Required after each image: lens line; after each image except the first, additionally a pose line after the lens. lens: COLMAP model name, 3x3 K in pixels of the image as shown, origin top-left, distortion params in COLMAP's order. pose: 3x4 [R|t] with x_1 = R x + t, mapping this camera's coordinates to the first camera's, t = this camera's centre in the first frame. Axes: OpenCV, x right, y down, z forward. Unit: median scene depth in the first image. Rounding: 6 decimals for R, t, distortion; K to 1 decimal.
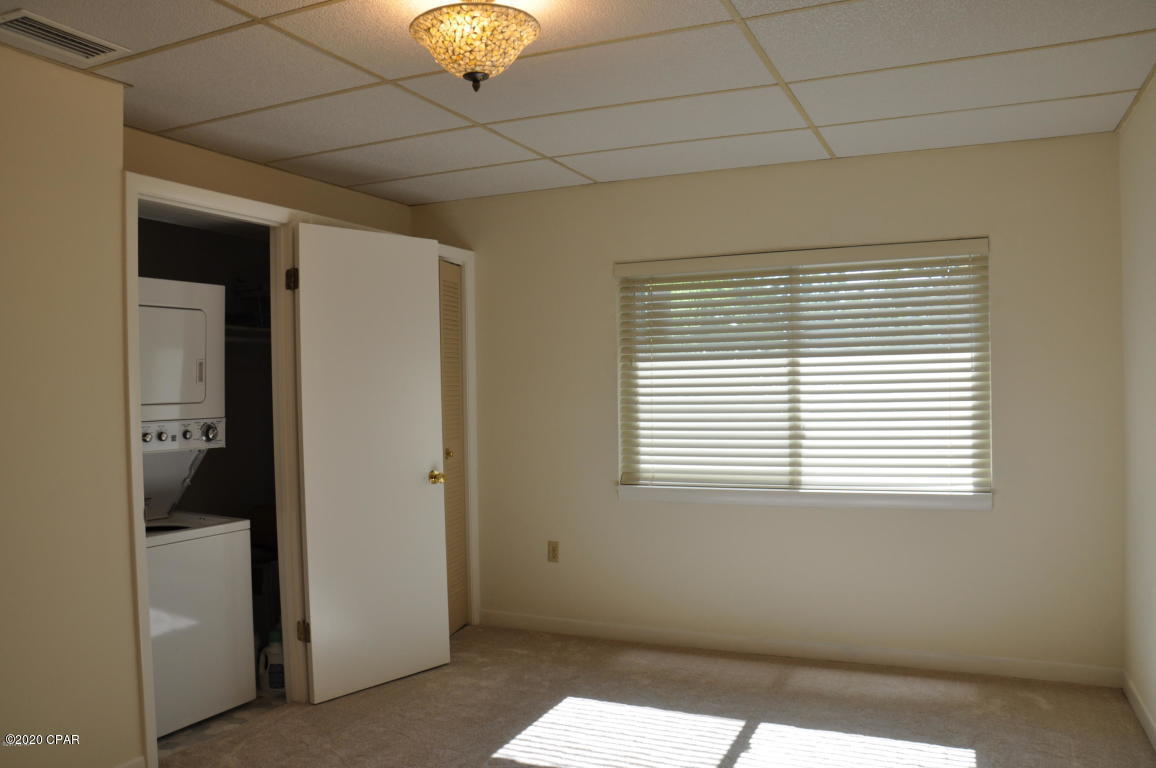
lens RADIAL K [[901.7, 0, 580.5], [0, 901.7, 389.0], [0, 0, 1]] dist [-0.164551, 0.124097]
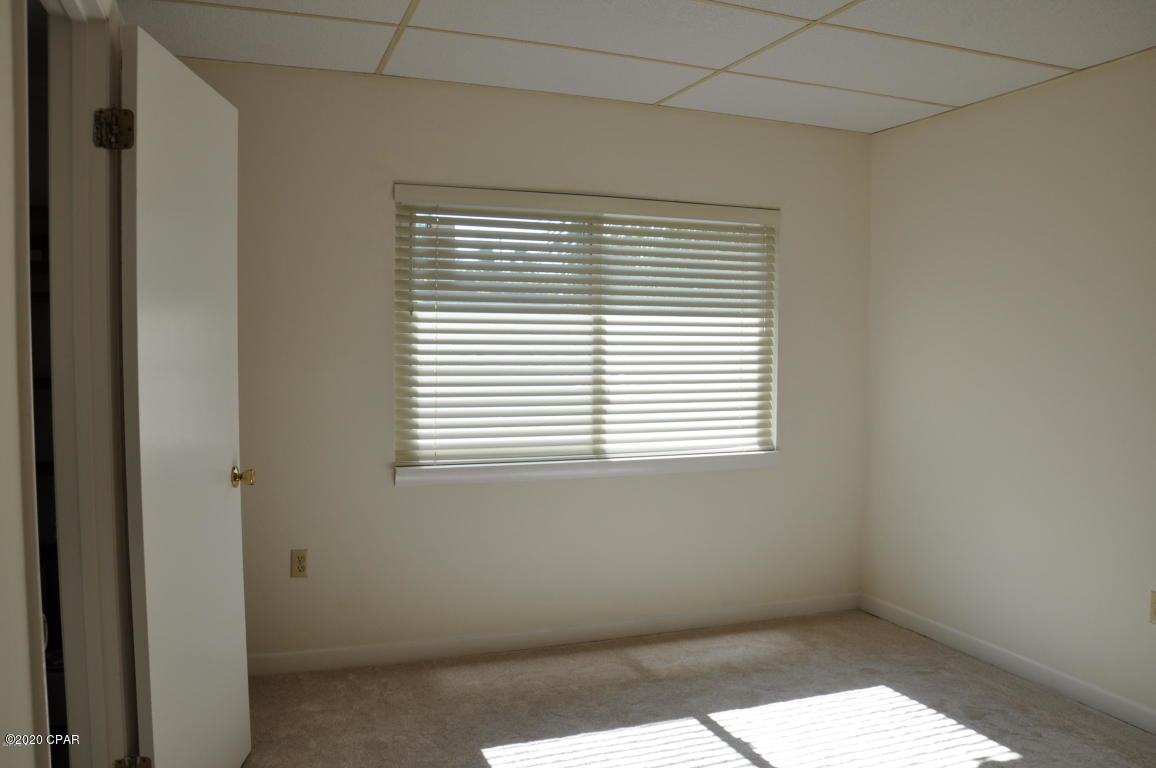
lens RADIAL K [[901.7, 0, 561.1], [0, 901.7, 393.2], [0, 0, 1]] dist [-0.164551, 0.124097]
pose [[0.702826, -0.017748, 0.711140, -0.443393], [-0.020226, 0.998786, 0.044917, 0.004387], [-0.711074, -0.045953, 0.701614, 0.383297]]
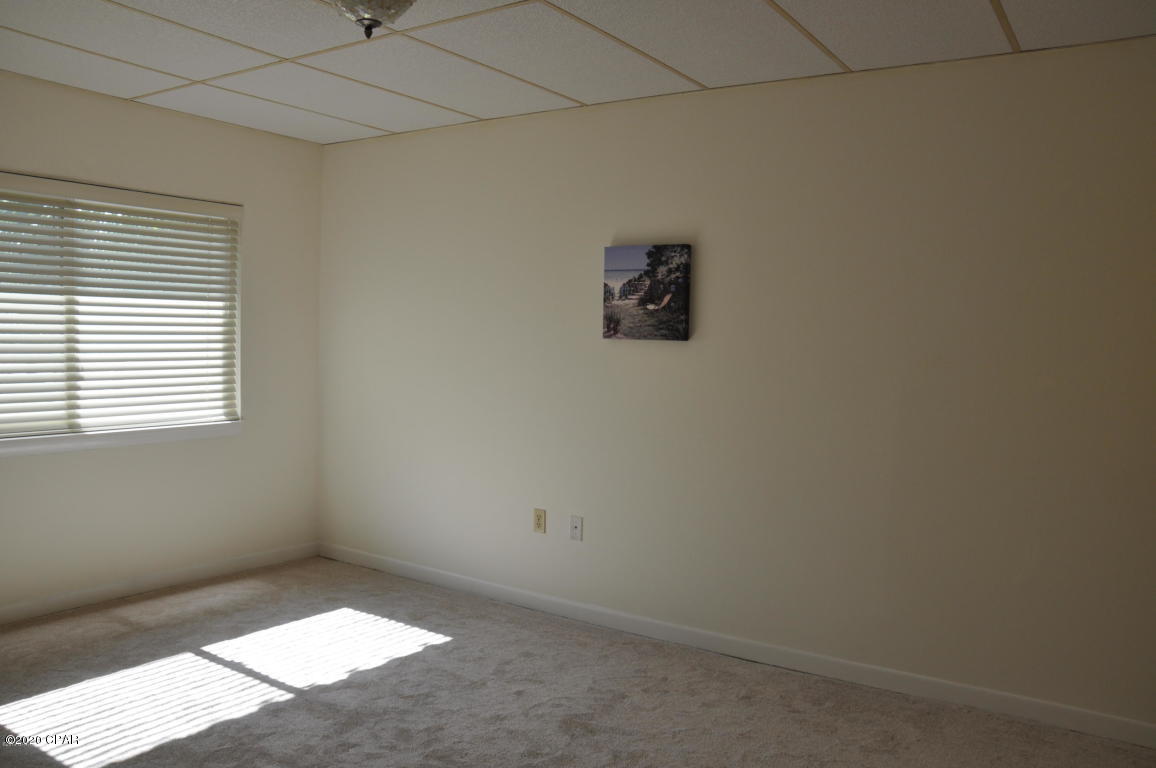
lens RADIAL K [[901.7, 0, 570.2], [0, 901.7, 395.4], [0, 0, 1]] dist [-0.164551, 0.124097]
pose [[0.154349, -0.043313, 0.987067, -0.595952], [-0.028208, 0.998438, 0.048223, 0.012128], [-0.987614, -0.035286, 0.152886, 0.332132]]
